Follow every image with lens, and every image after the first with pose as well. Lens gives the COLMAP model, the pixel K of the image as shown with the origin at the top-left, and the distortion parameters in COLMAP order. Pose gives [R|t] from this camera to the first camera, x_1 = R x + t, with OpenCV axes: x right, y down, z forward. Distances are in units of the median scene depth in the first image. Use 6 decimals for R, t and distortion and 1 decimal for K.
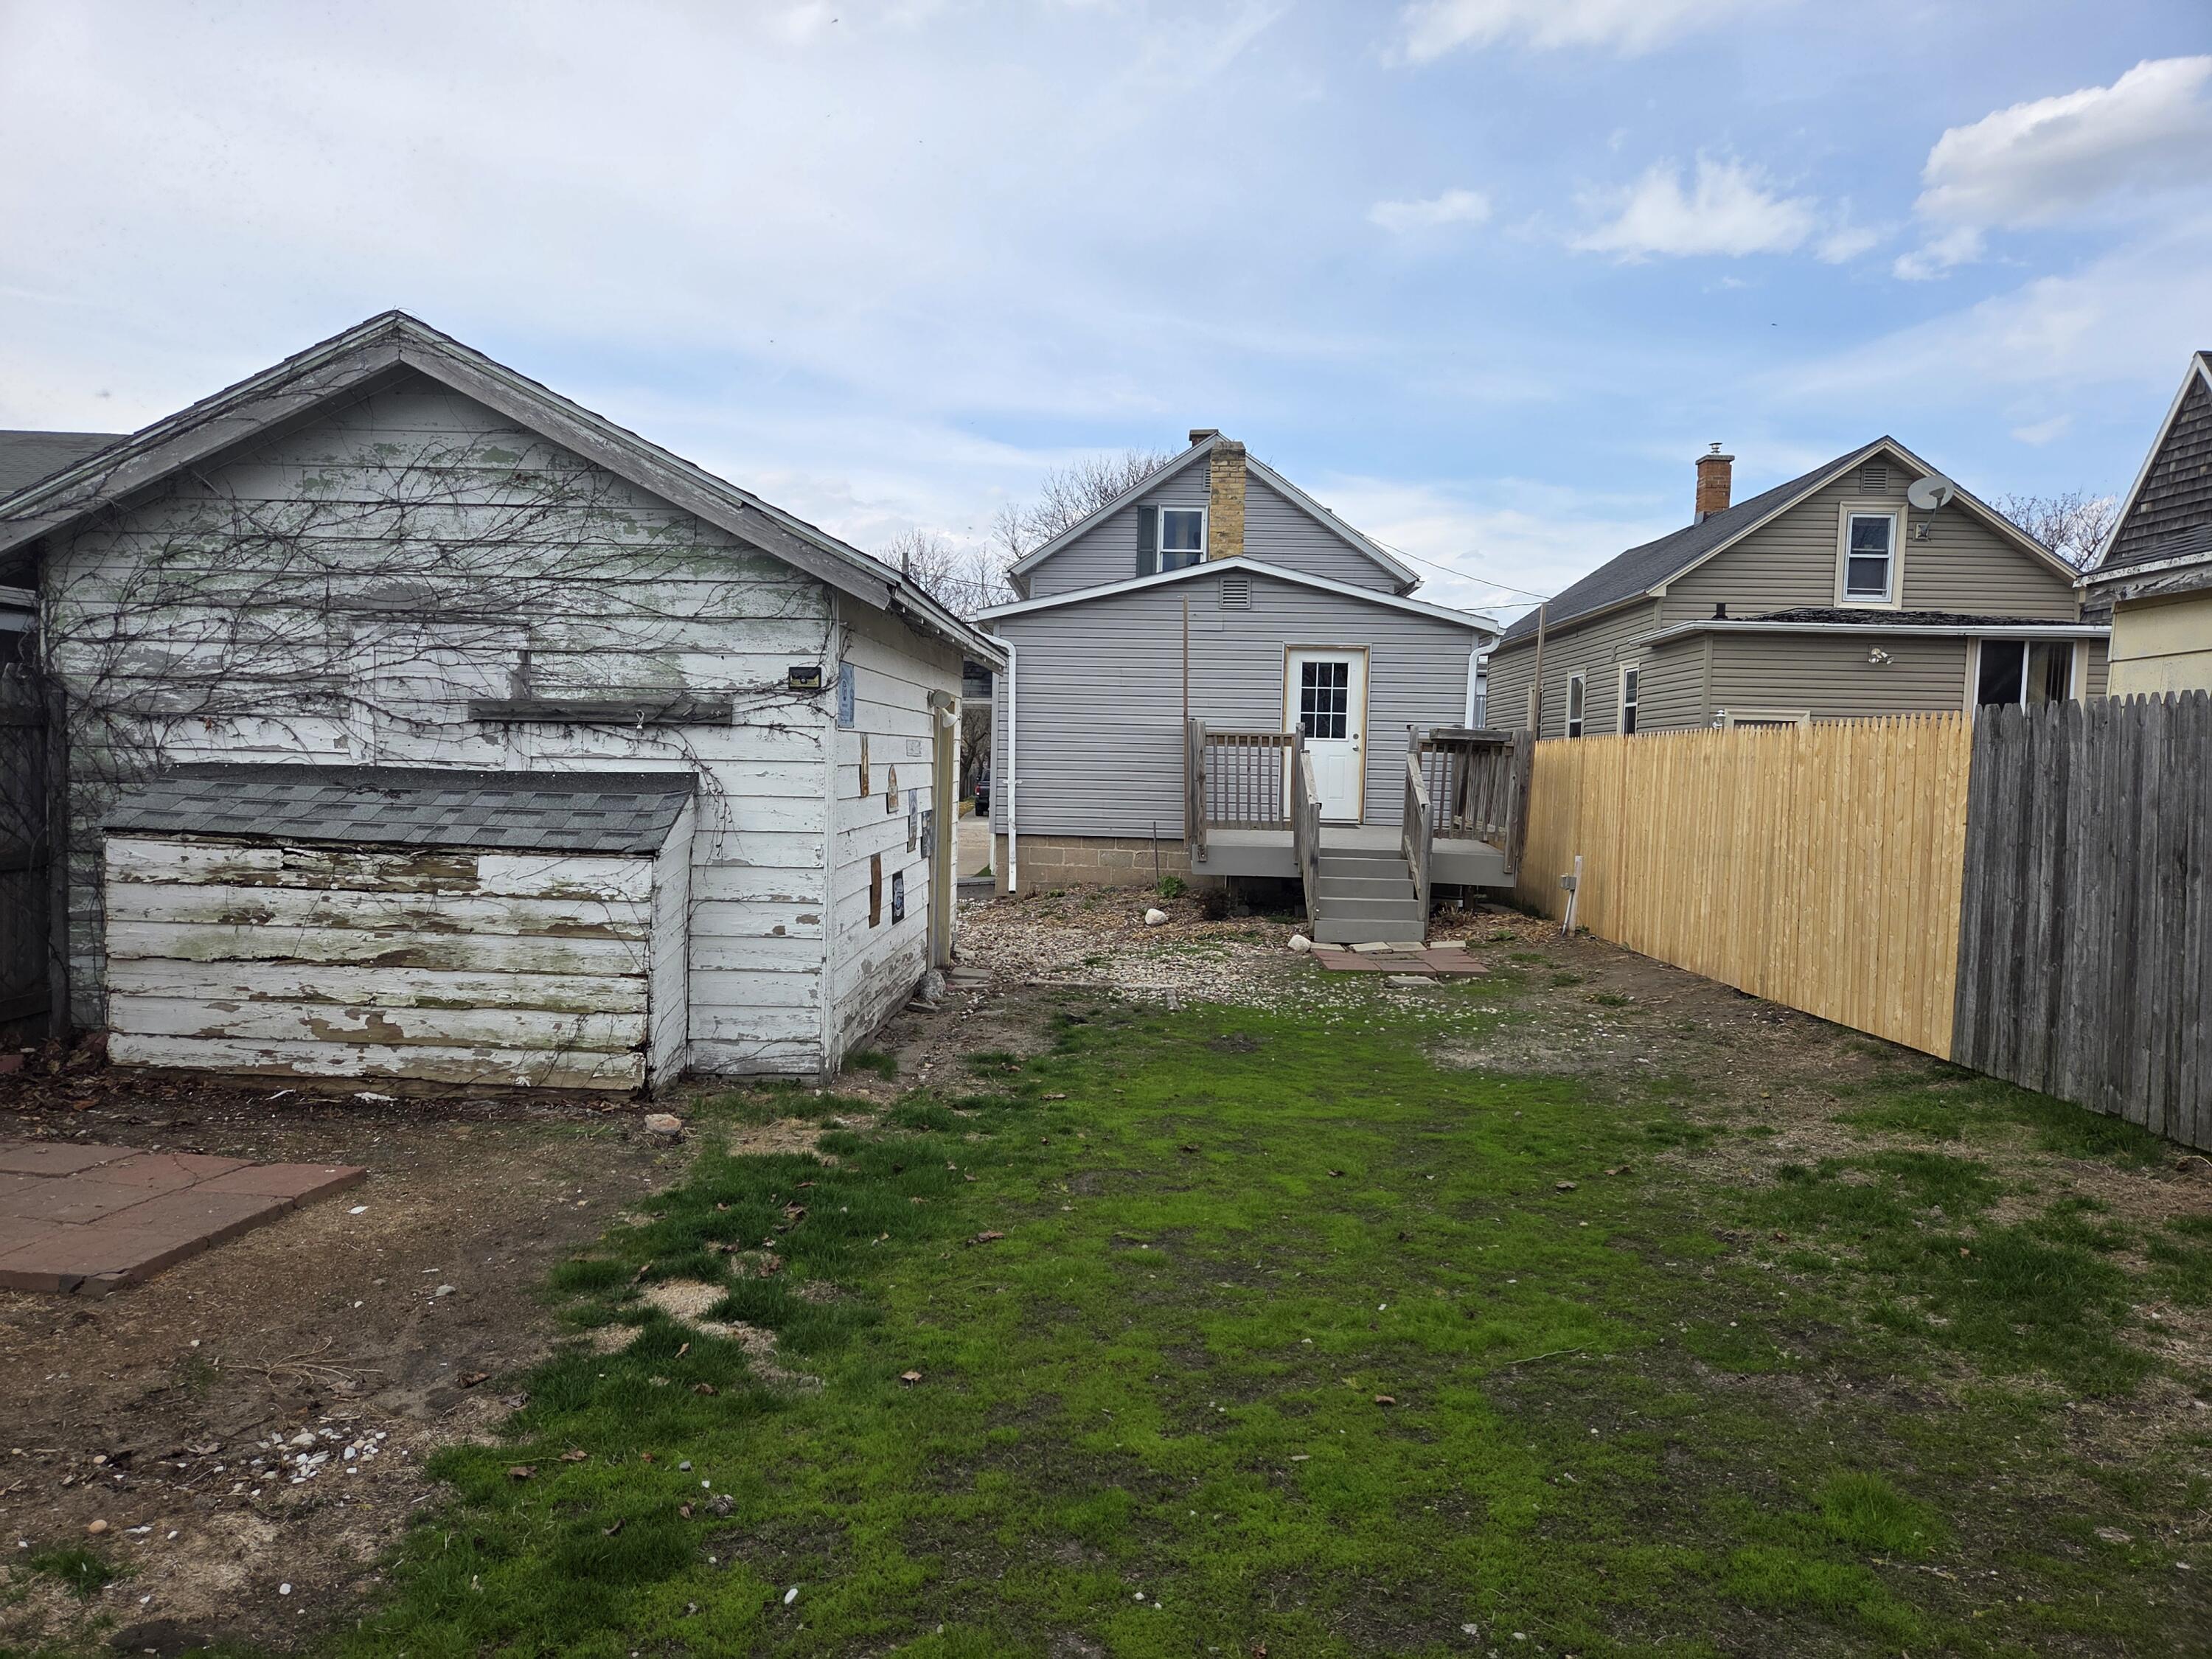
lens RADIAL K [[1480.1, 0, 1104.6], [0, 1480.1, 830.4], [0, 0, 1]] dist [0.061284, -0.035538]
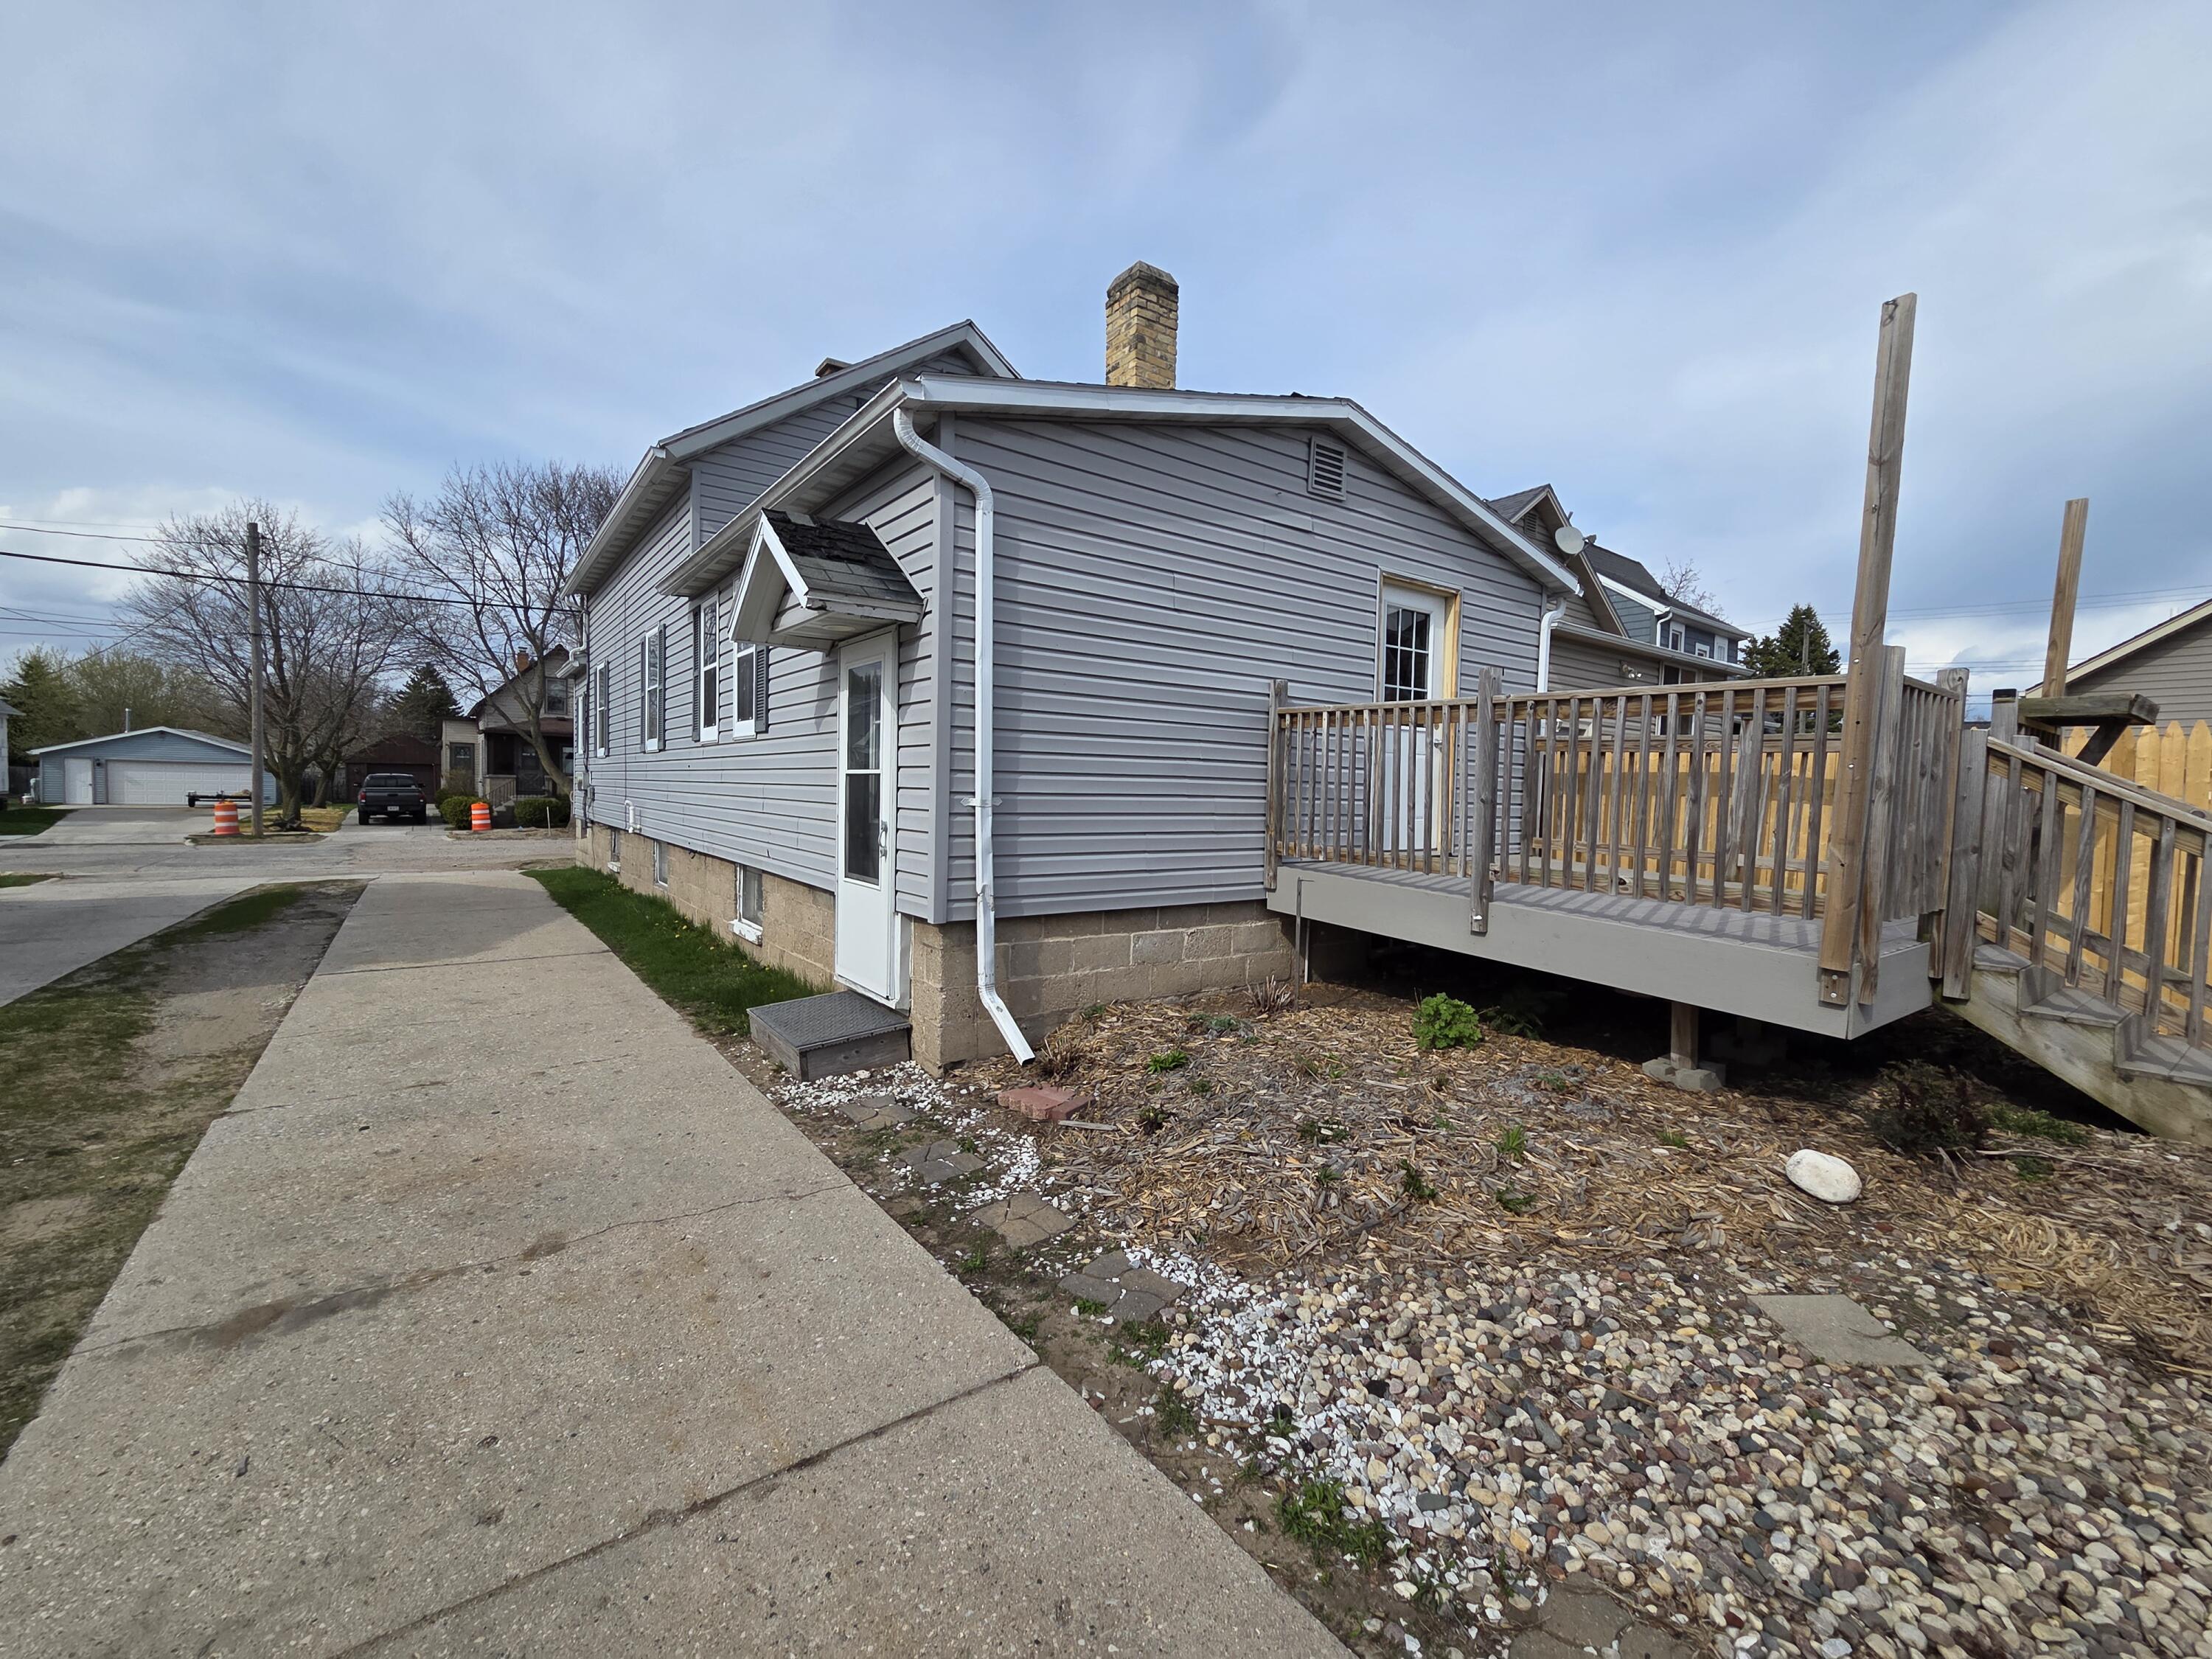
lens RADIAL K [[915.3, 0, 1109.0], [0, 915.3, 829.9], [0, 0, 1]] dist [0.006835, -0.000681]
pose [[0.796041, -0.027353, 0.604624, -0.196262], [0.016186, 0.999583, 0.023910, -0.029522], [-0.605026, -0.009246, 0.796152, 0.762589]]
